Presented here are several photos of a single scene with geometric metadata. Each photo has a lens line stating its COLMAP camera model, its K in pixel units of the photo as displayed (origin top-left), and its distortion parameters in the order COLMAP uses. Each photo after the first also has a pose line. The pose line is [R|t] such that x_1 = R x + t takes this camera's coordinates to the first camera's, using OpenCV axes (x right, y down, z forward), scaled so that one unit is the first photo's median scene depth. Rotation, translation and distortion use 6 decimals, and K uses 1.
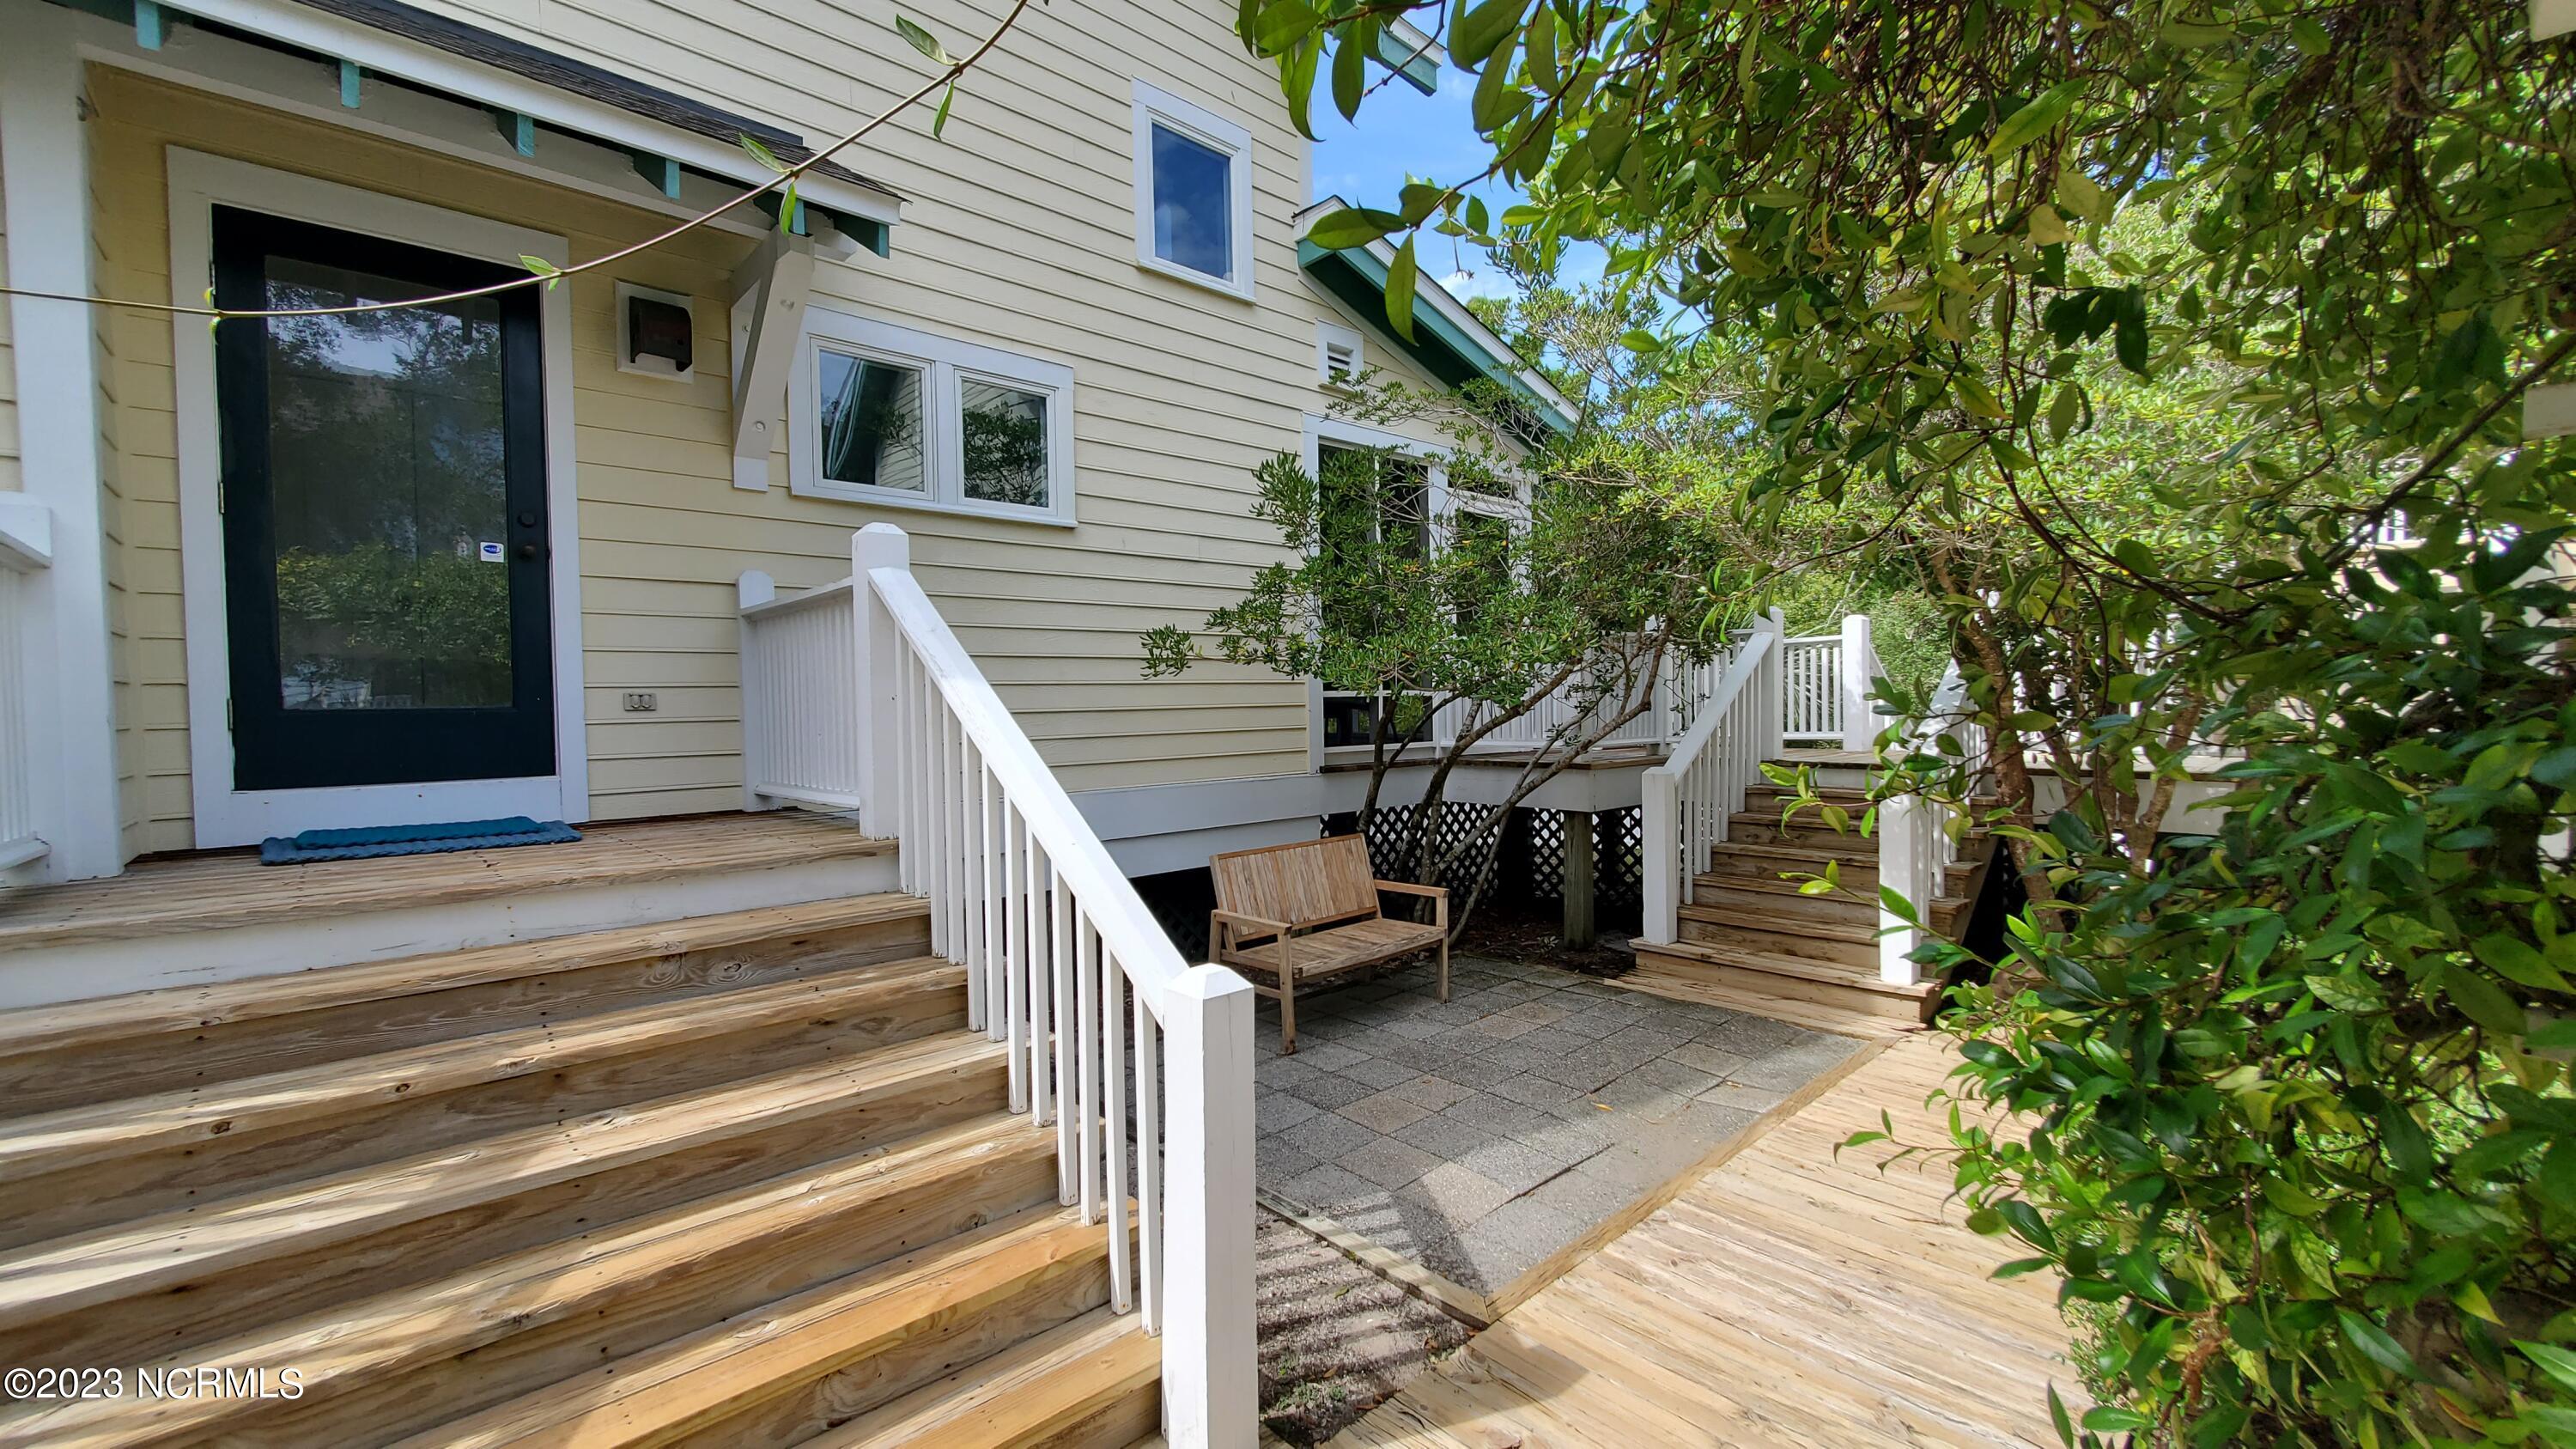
lens RADIAL K [[1024.5, 0, 1280.2], [0, 1024.5, 726.8], [0, 0, 1]] dist [0.003600, -0.002982]
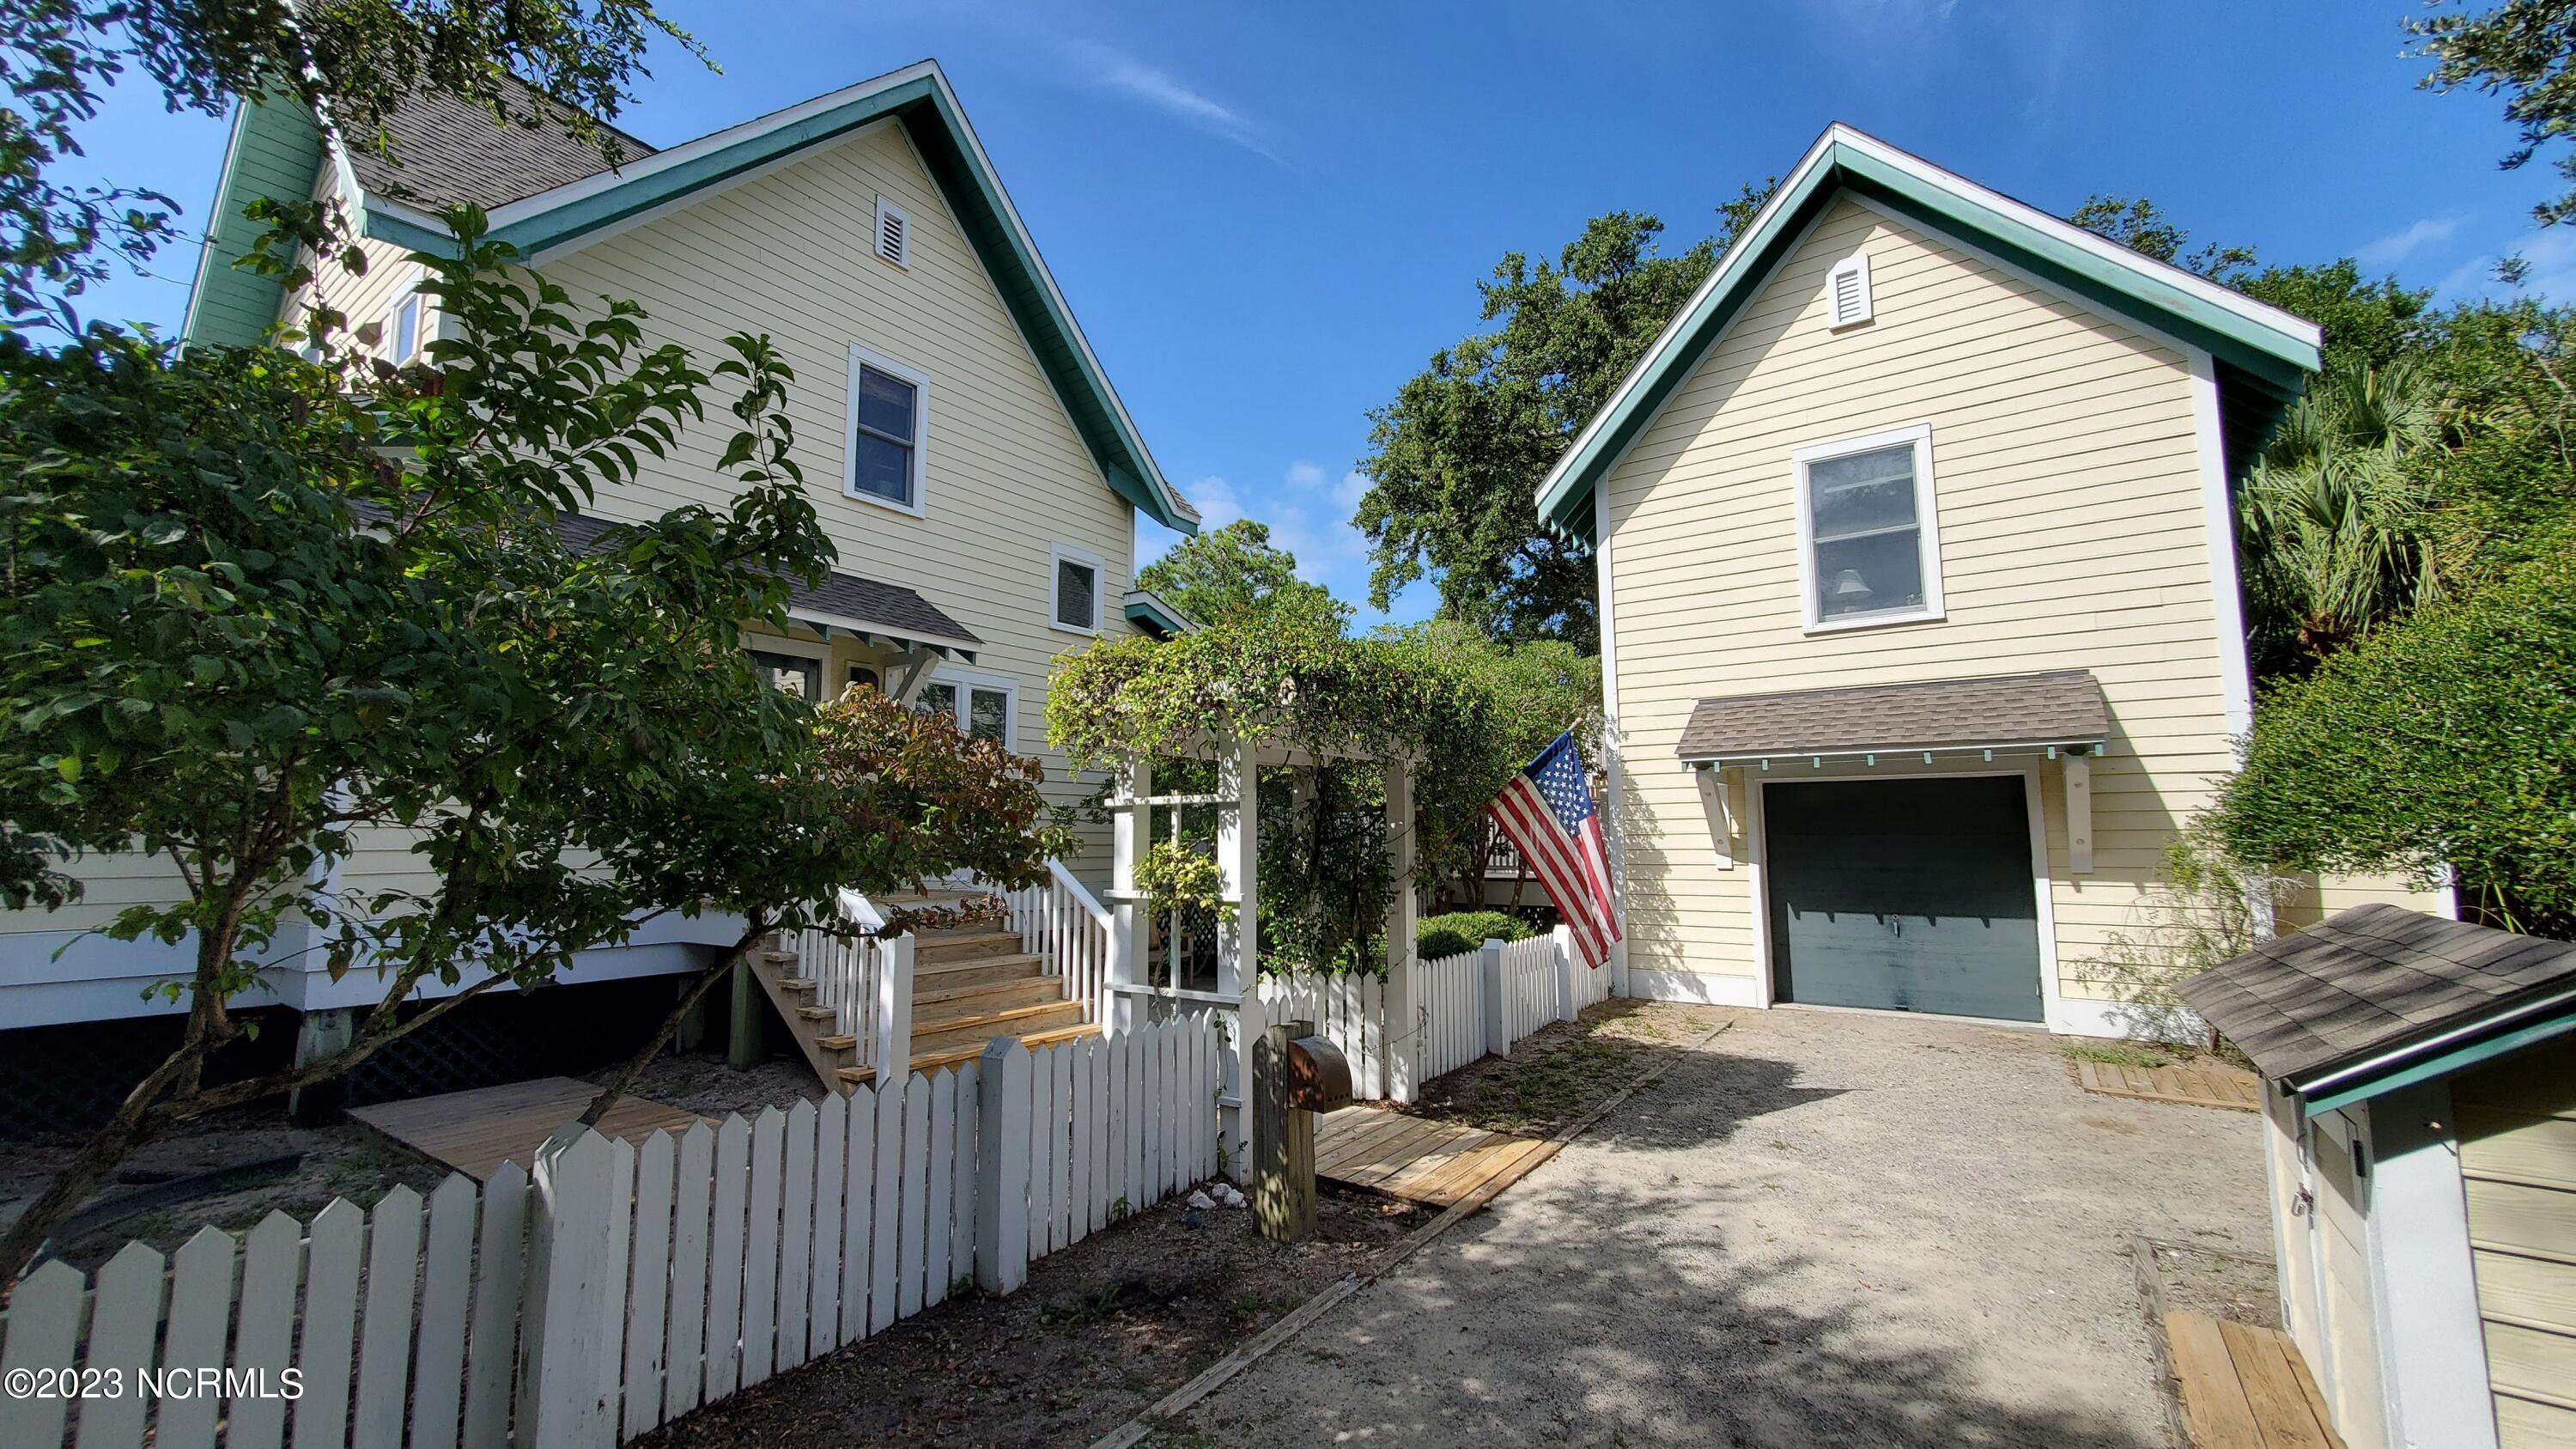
lens RADIAL K [[1015.7, 0, 1288.0], [0, 1015.7, 724.5], [0, 0, 1]] dist [-0.018533, -0.000003]
pose [[0.973164, 0.035960, 0.227283, -0.133036], [-0.003178, 0.989720, -0.142984, 0.033143], [-0.230089, 0.138425, 0.963275, -1.074563]]
